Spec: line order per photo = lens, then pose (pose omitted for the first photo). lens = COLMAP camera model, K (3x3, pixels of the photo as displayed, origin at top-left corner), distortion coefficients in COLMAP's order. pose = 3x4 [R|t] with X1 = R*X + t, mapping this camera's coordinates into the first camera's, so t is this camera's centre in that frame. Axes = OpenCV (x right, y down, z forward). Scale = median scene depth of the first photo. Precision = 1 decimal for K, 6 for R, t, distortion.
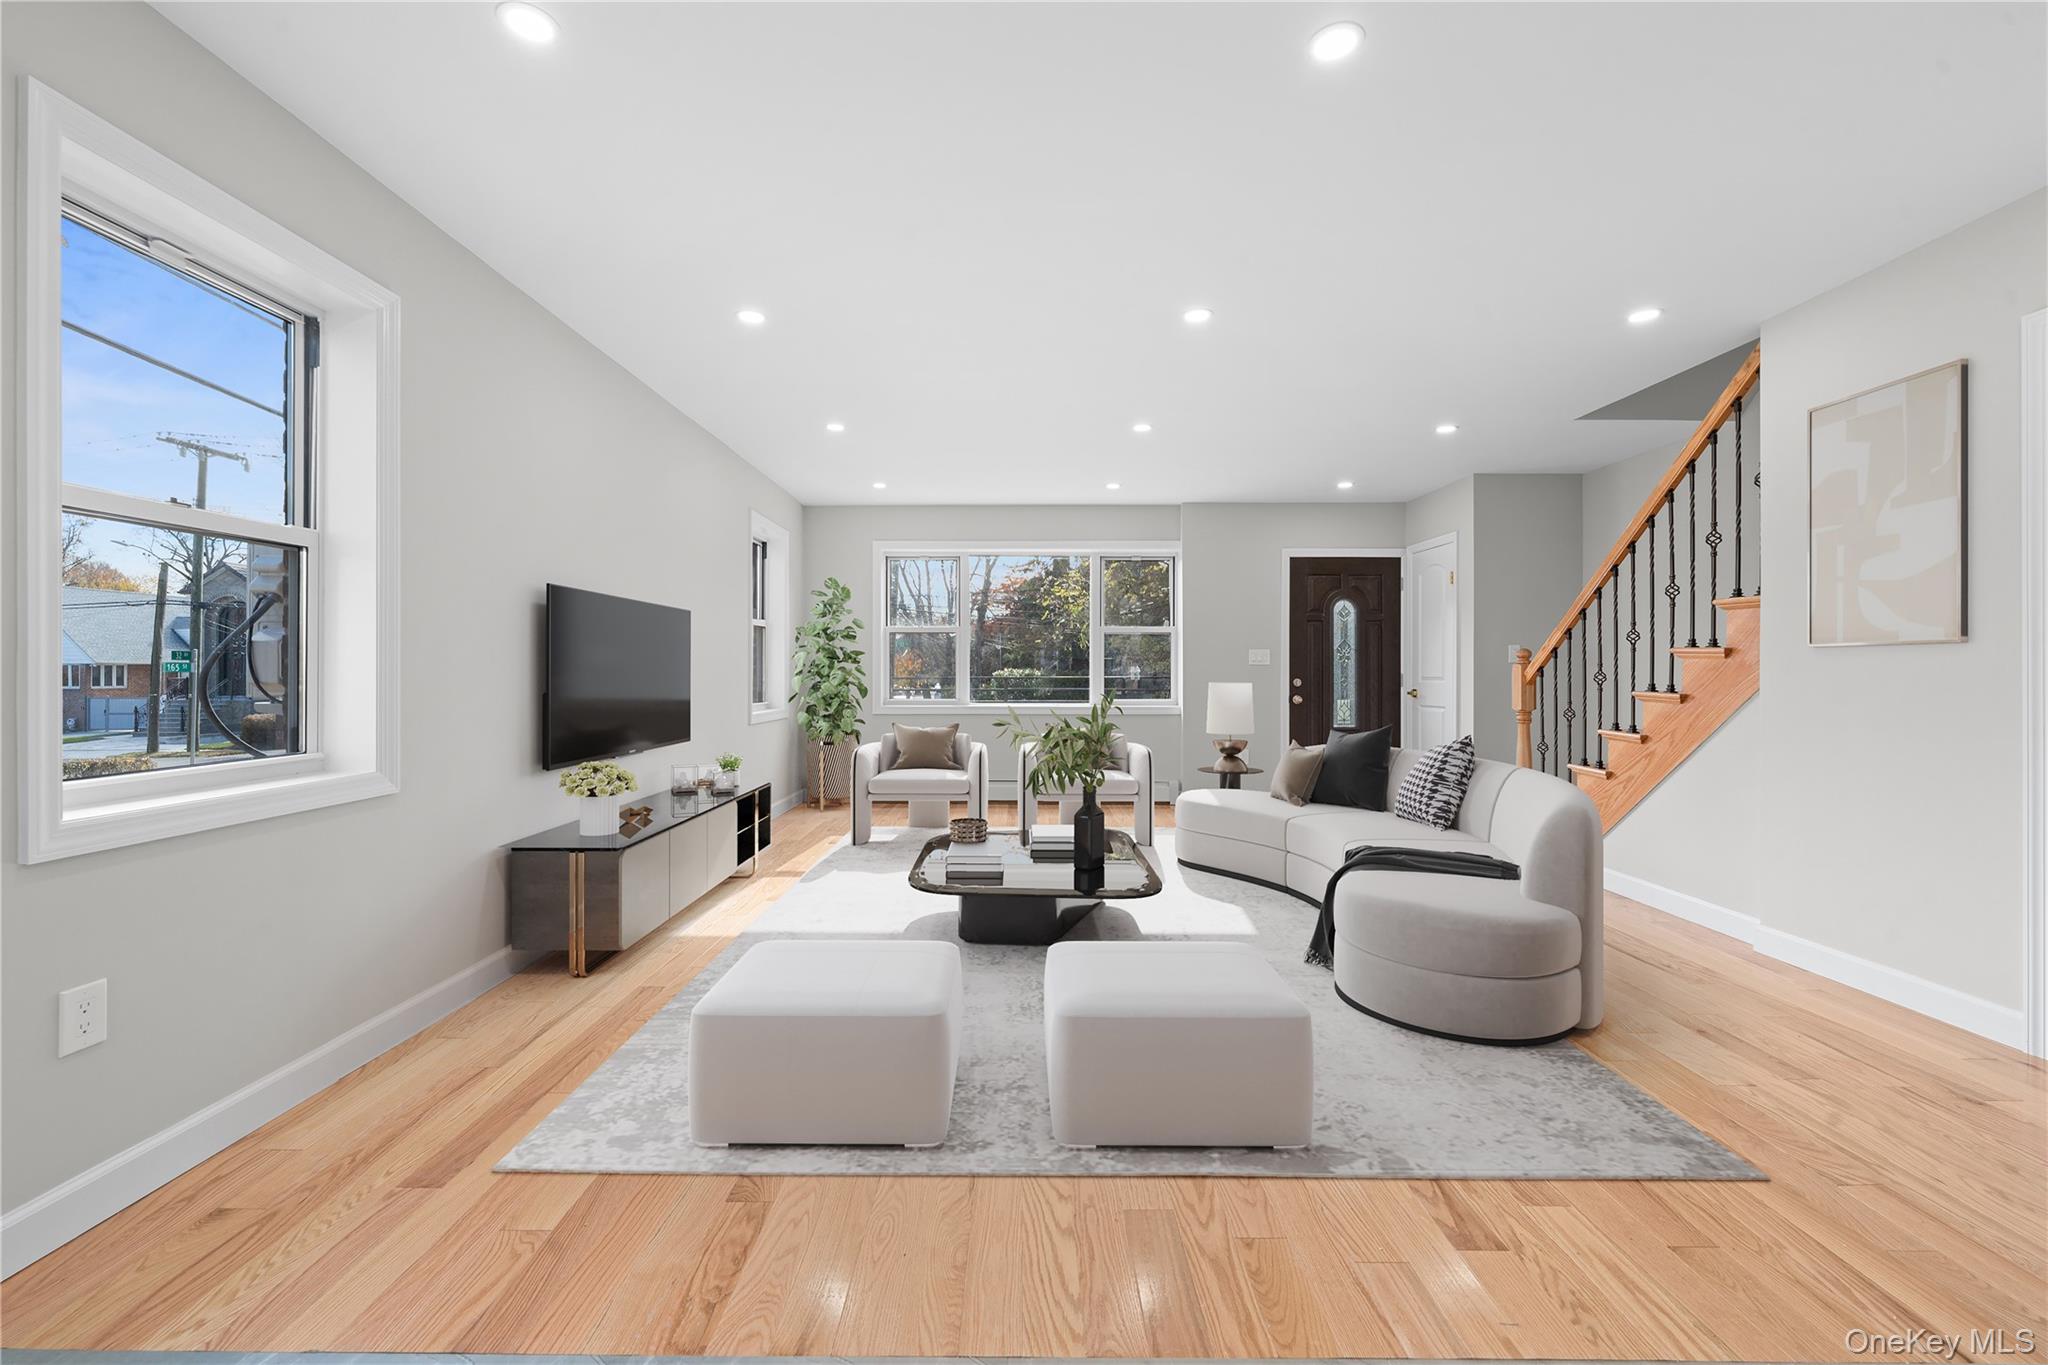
lens RADIAL K [[830.2, 0, 1022.6], [0, 830.2, 676.0], [0, 0, 1]] dist [-0.000113, -0.001350]
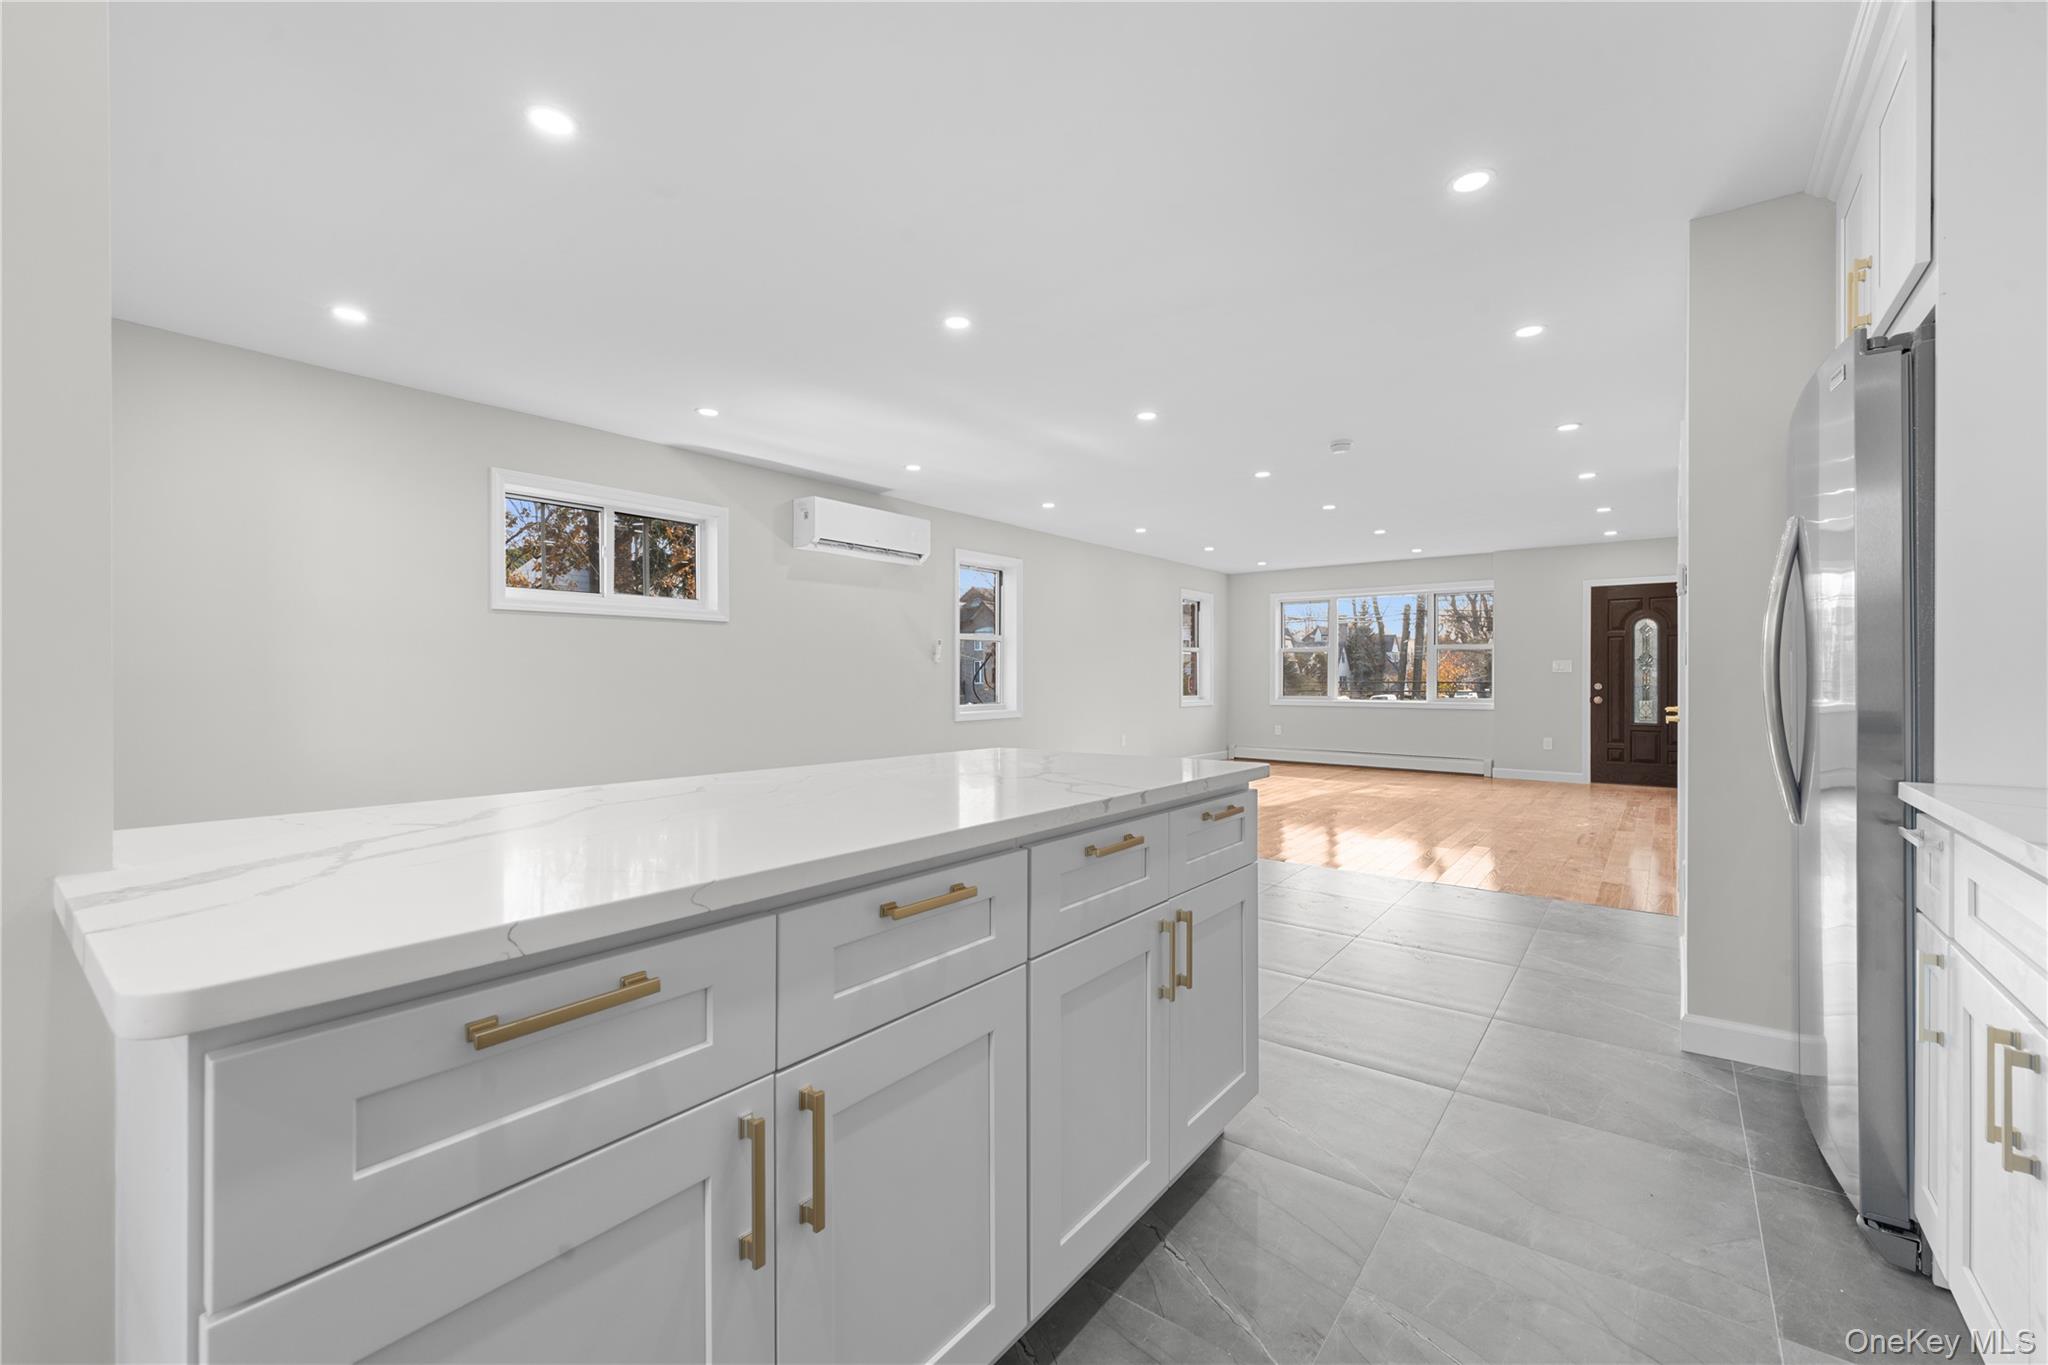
lens RADIAL K [[830.2, 0, 1015.7], [0, 830.2, 675.5], [0, 0, 1]] dist [-0.000113, -0.001350]
pose [[0.787533, -0.003780, -0.616260, 0.410745], [-0.001074, 0.999971, -0.007506, 0.001852], [0.616271, 0.006573, 0.787507, -0.524769]]
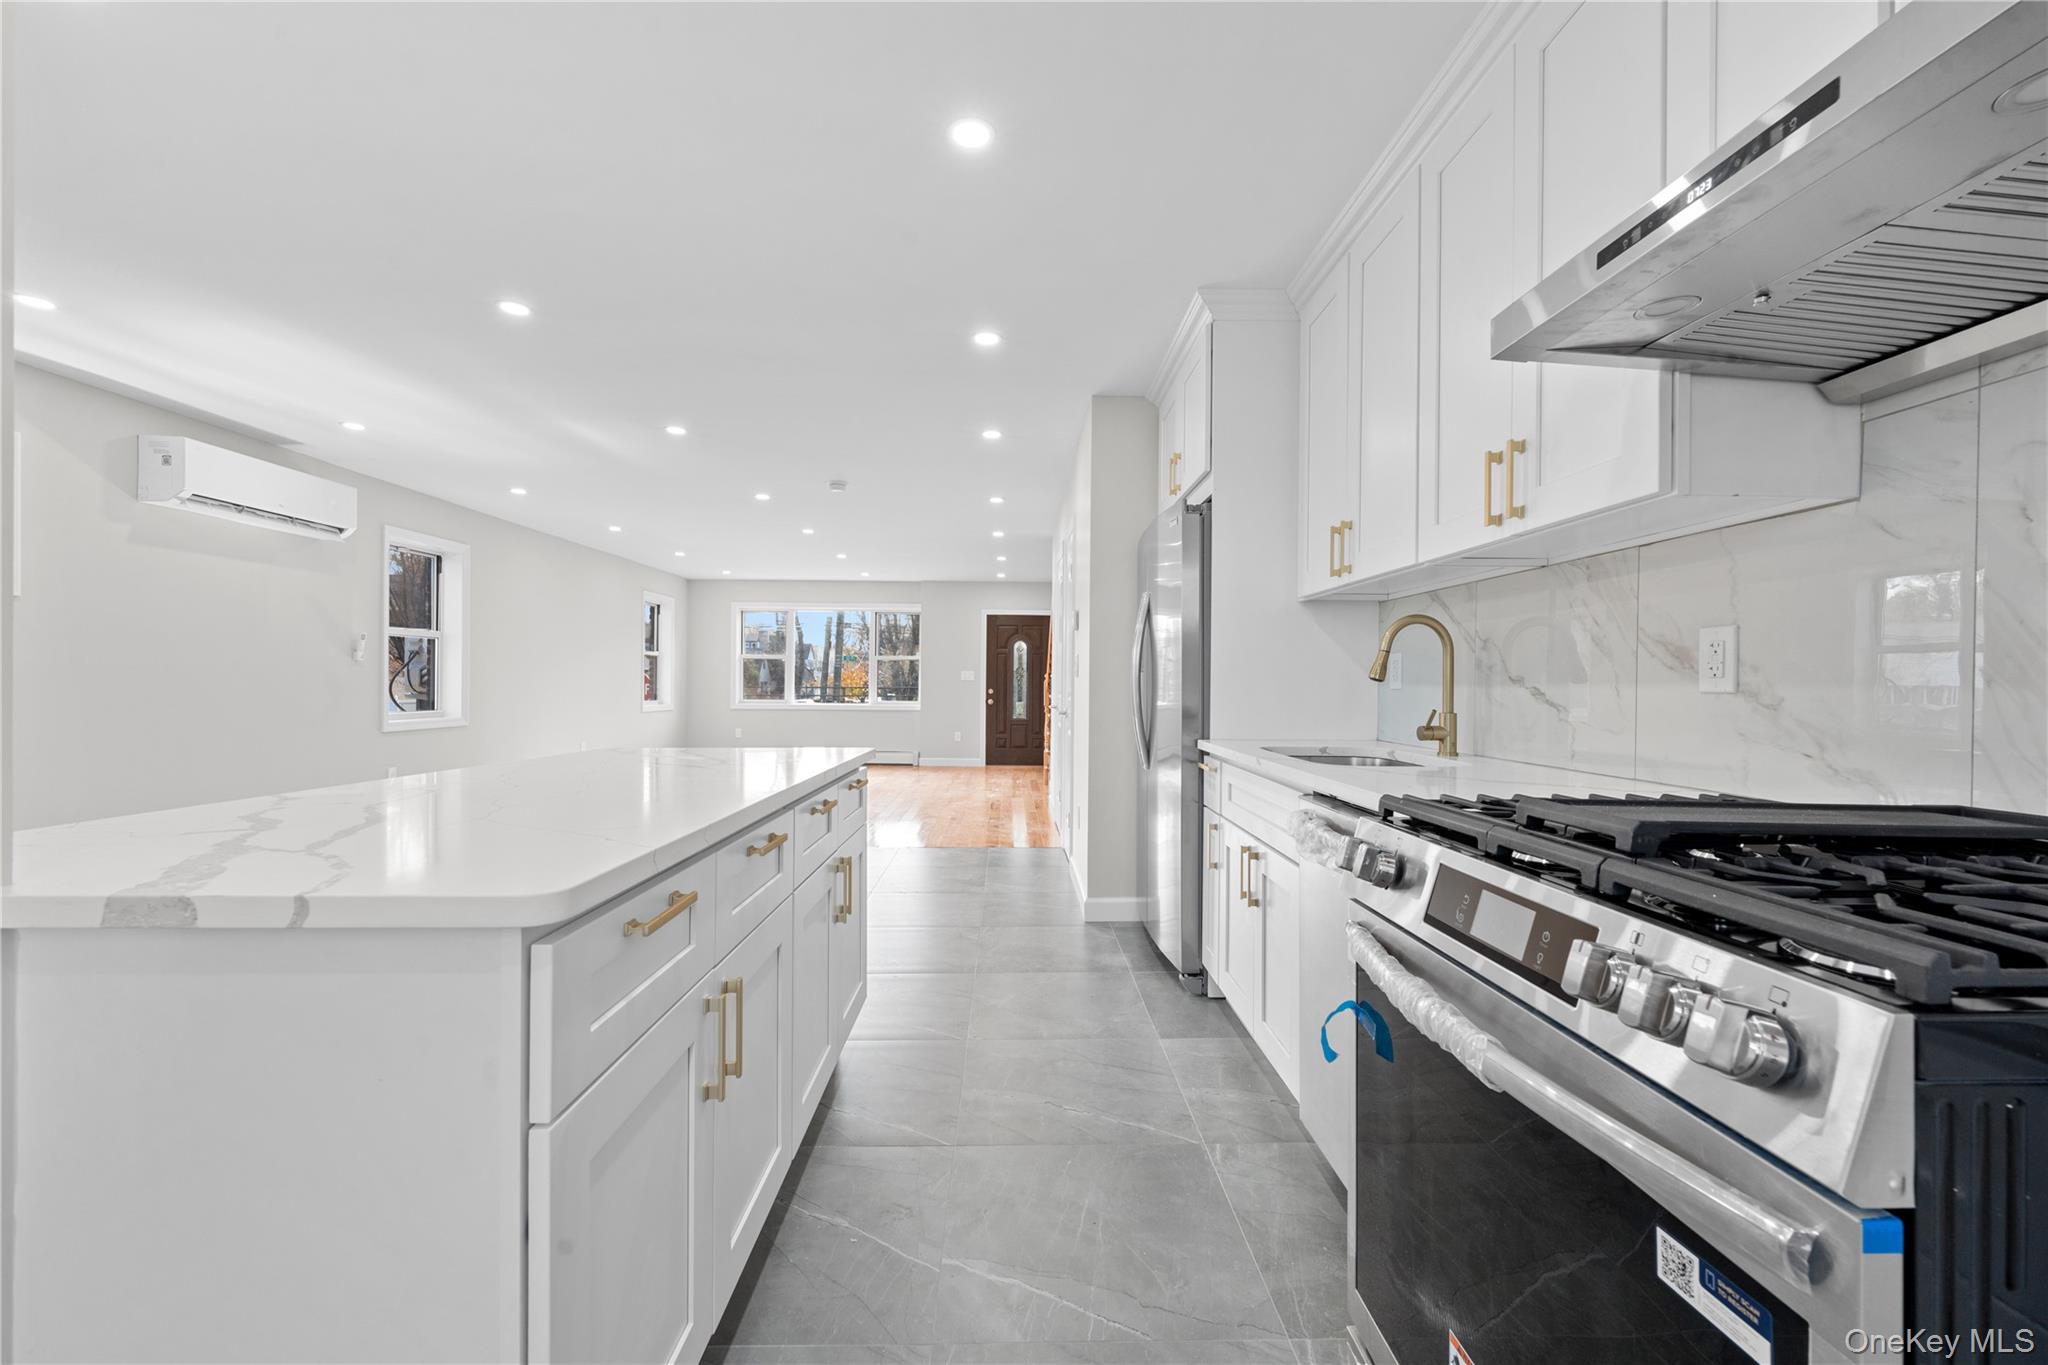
lens RADIAL K [[830.2, 0, 1023.1], [0, 830.2, 680.5], [0, 0, 1]] dist [-0.000113, -0.001350]
pose [[0.999792, 0.005135, 0.019749, 0.362492], [-0.004938, 0.999938, -0.009997, 0.002740], [-0.019799, 0.009897, 0.999755, -0.627270]]
